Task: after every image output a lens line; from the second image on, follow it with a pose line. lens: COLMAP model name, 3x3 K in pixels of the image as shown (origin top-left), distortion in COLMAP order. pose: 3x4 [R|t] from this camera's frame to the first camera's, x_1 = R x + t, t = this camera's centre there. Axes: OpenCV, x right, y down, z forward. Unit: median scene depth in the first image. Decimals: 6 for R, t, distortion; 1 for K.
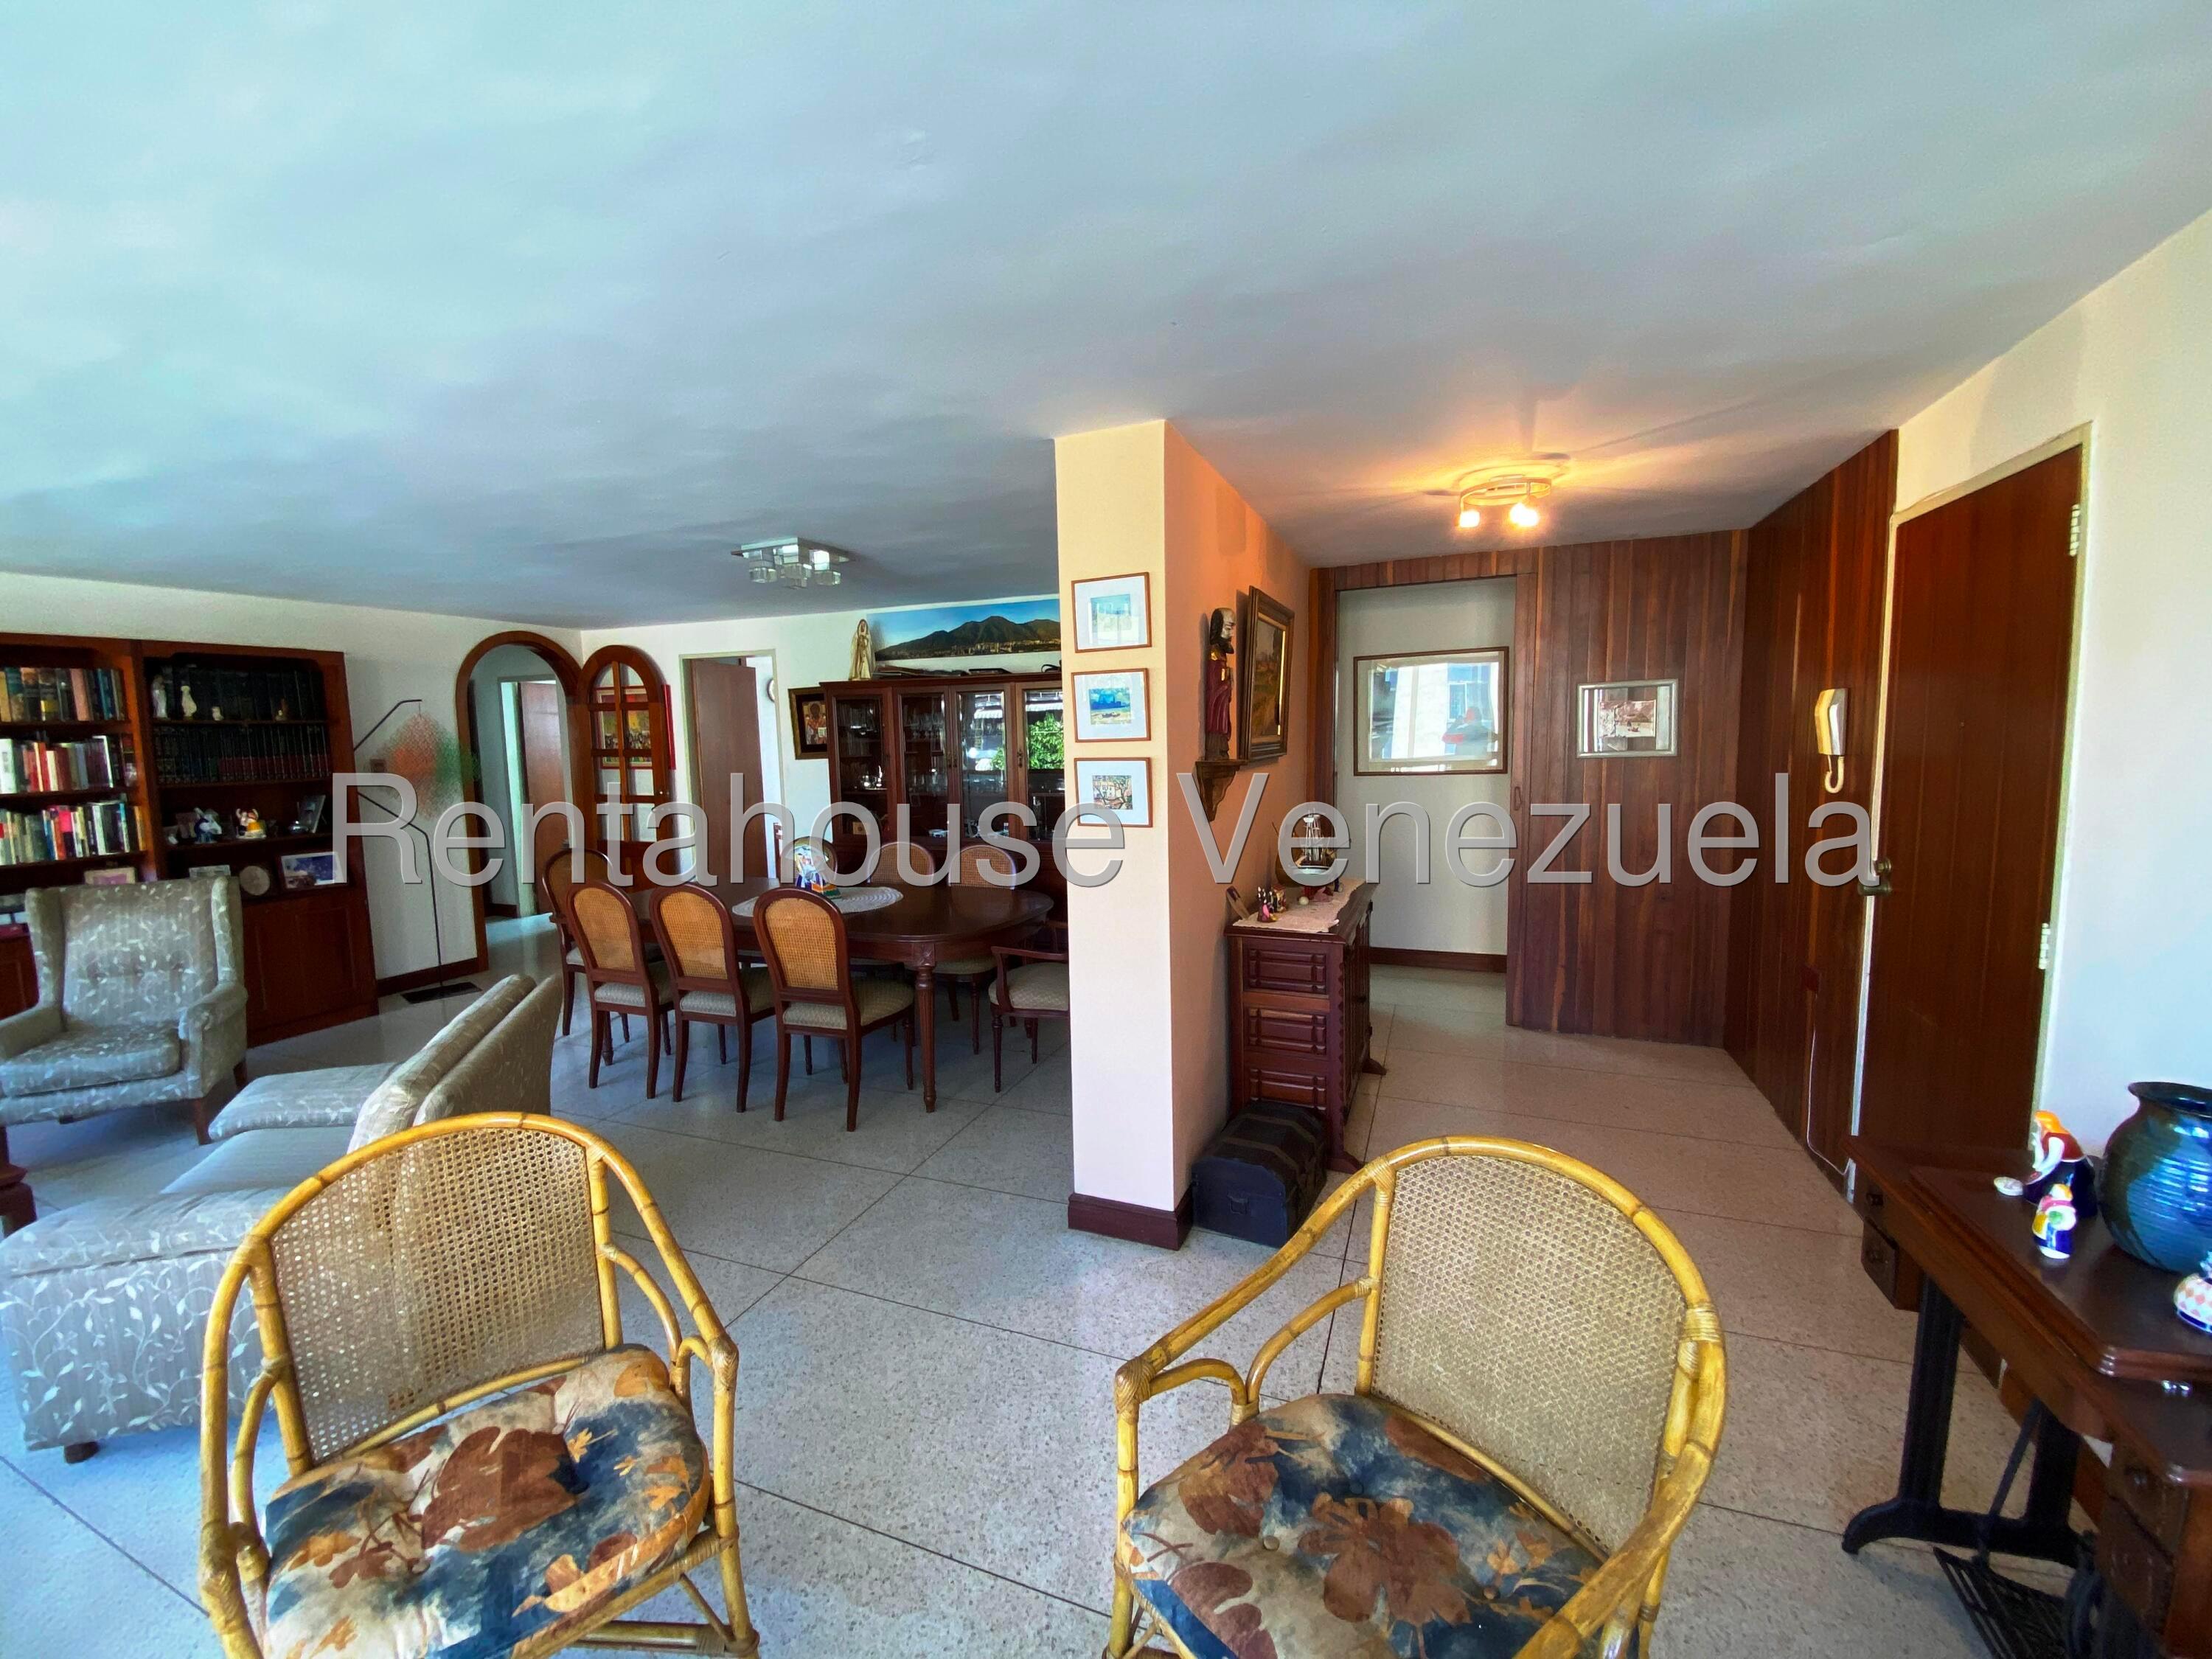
lens RADIAL K [[898.3, 0, 1119.5], [0, 898.3, 824.8], [0, 0, 1]] dist [-0.000196, -0.016196]
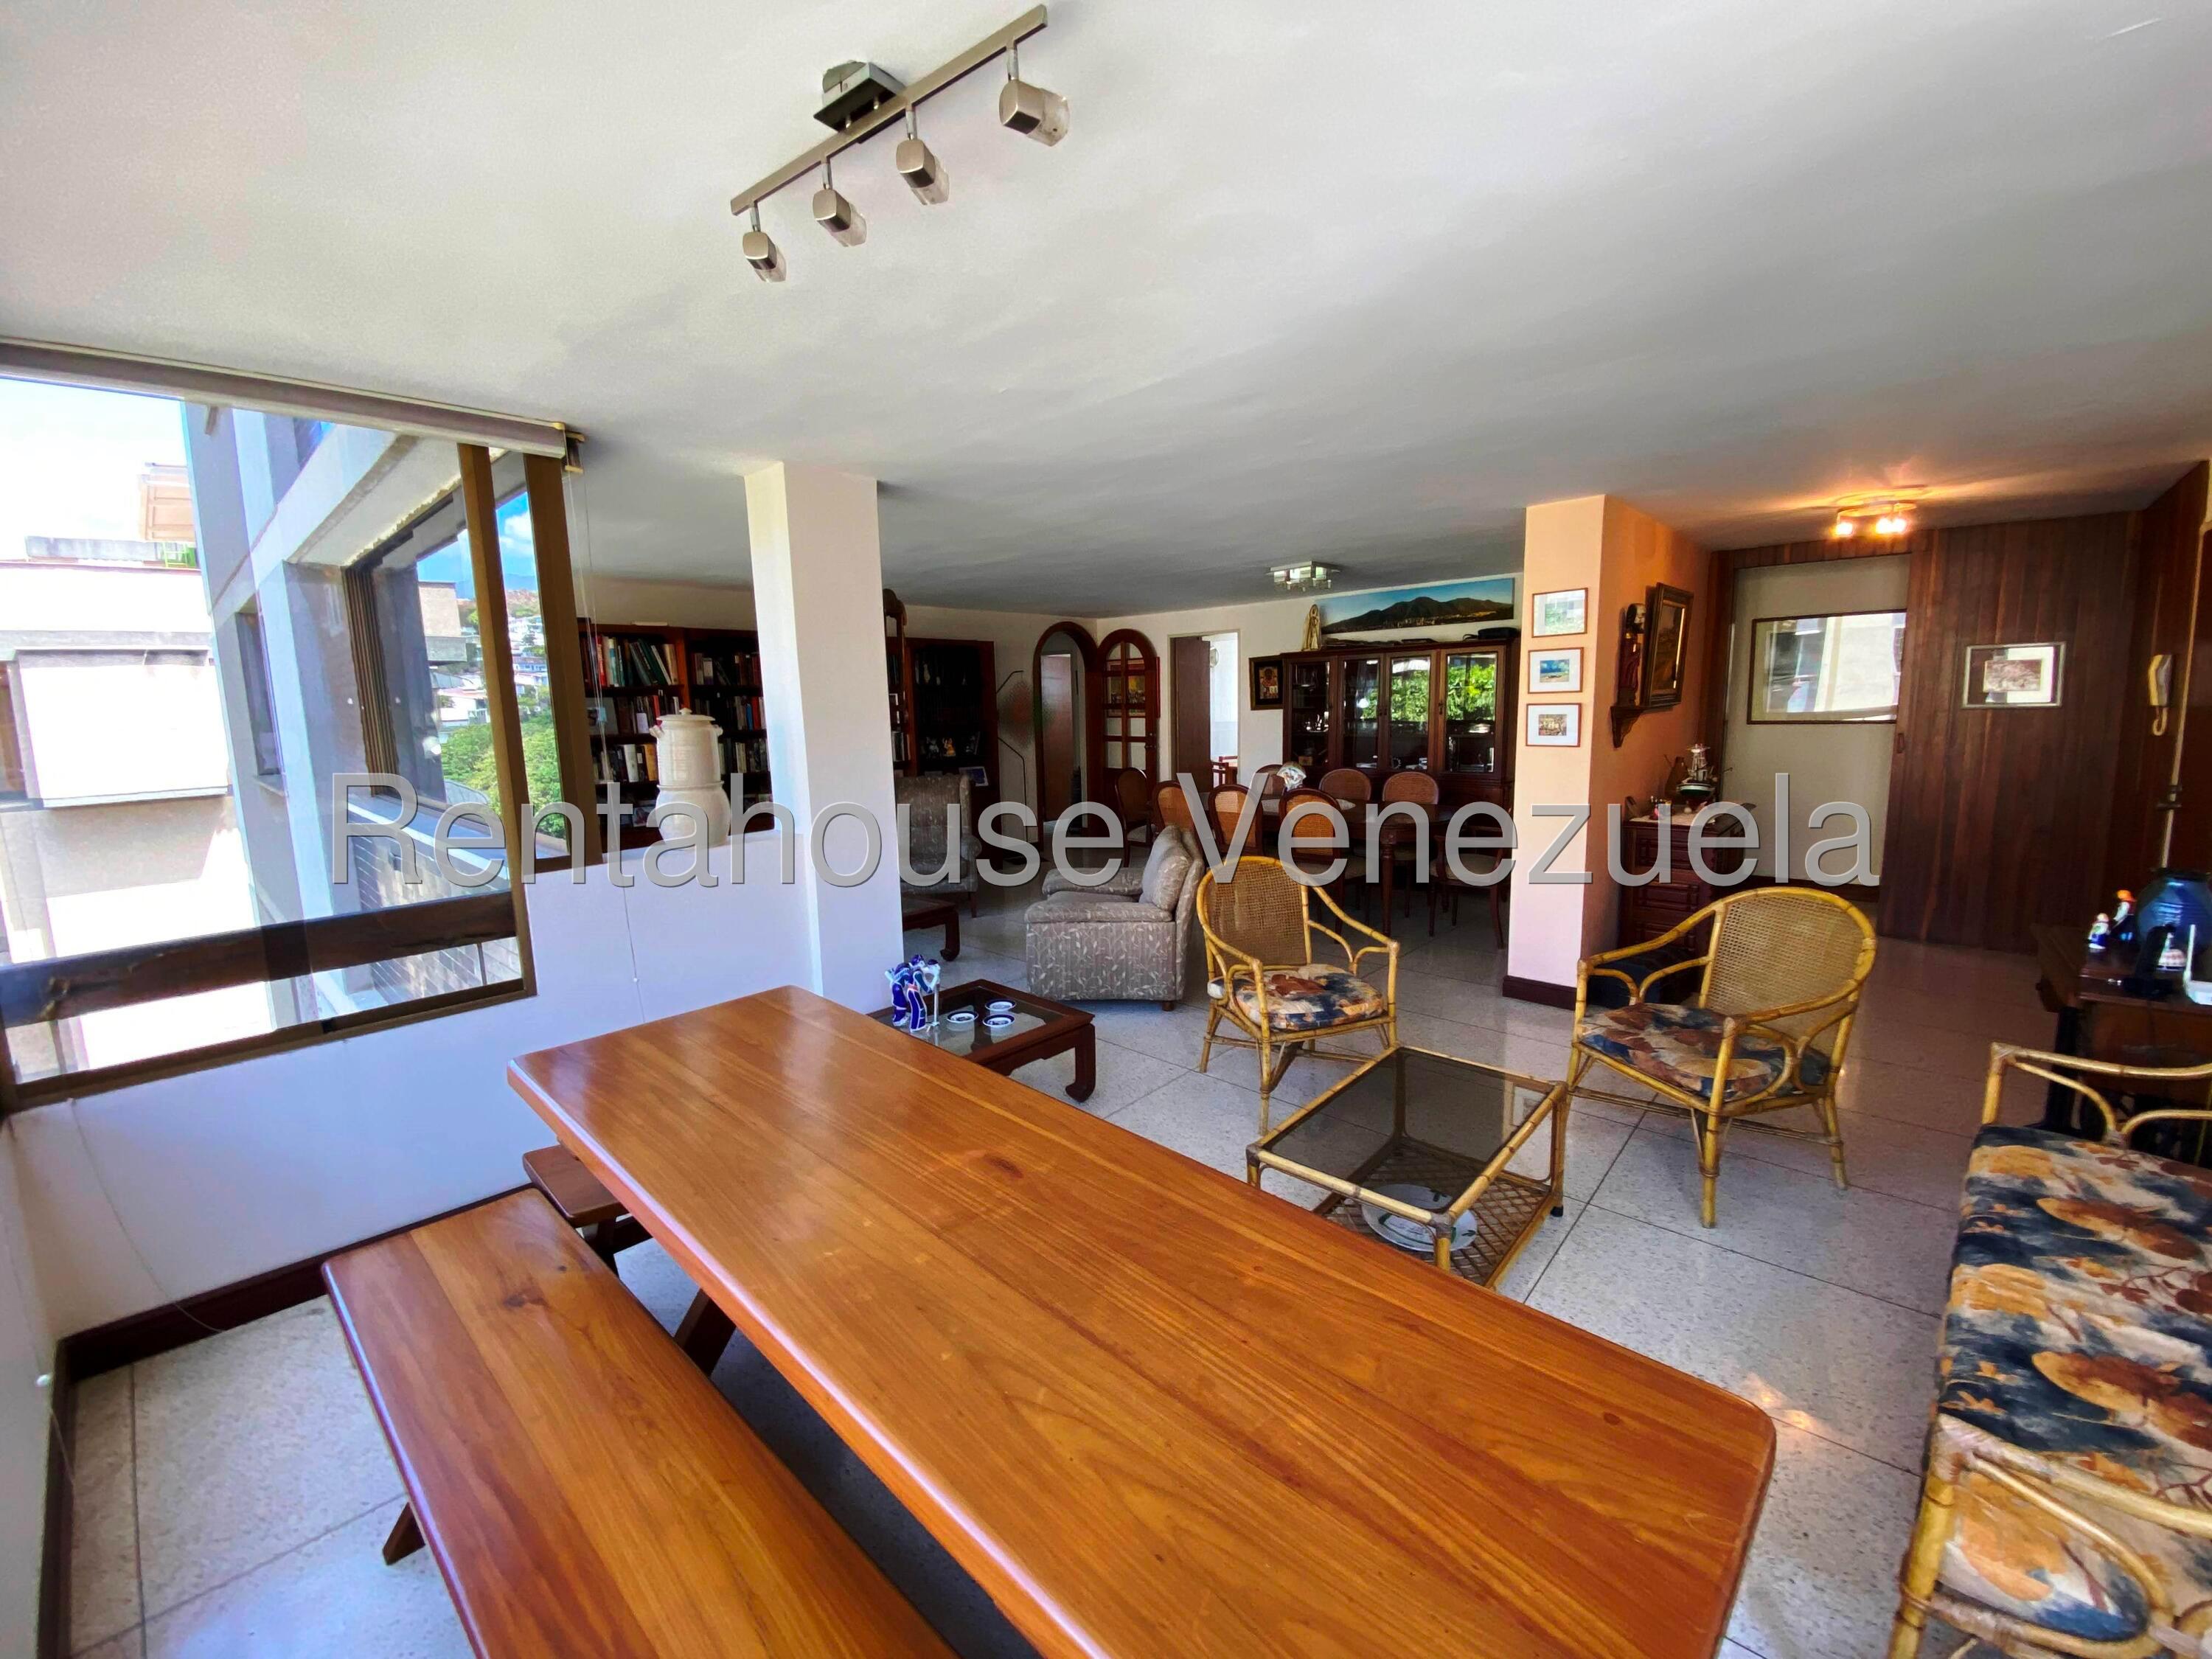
lens RADIAL K [[917.4, 0, 1065.1], [0, 917.4, 834.5], [0, 0, 1]] dist [-0.016719, -0.010968]
pose [[0.917594, 0.051568, -0.394159, -0.098208], [-0.030433, 0.997753, 0.059688, 0.056227], [0.396352, -0.042774, 0.917102, -0.540424]]
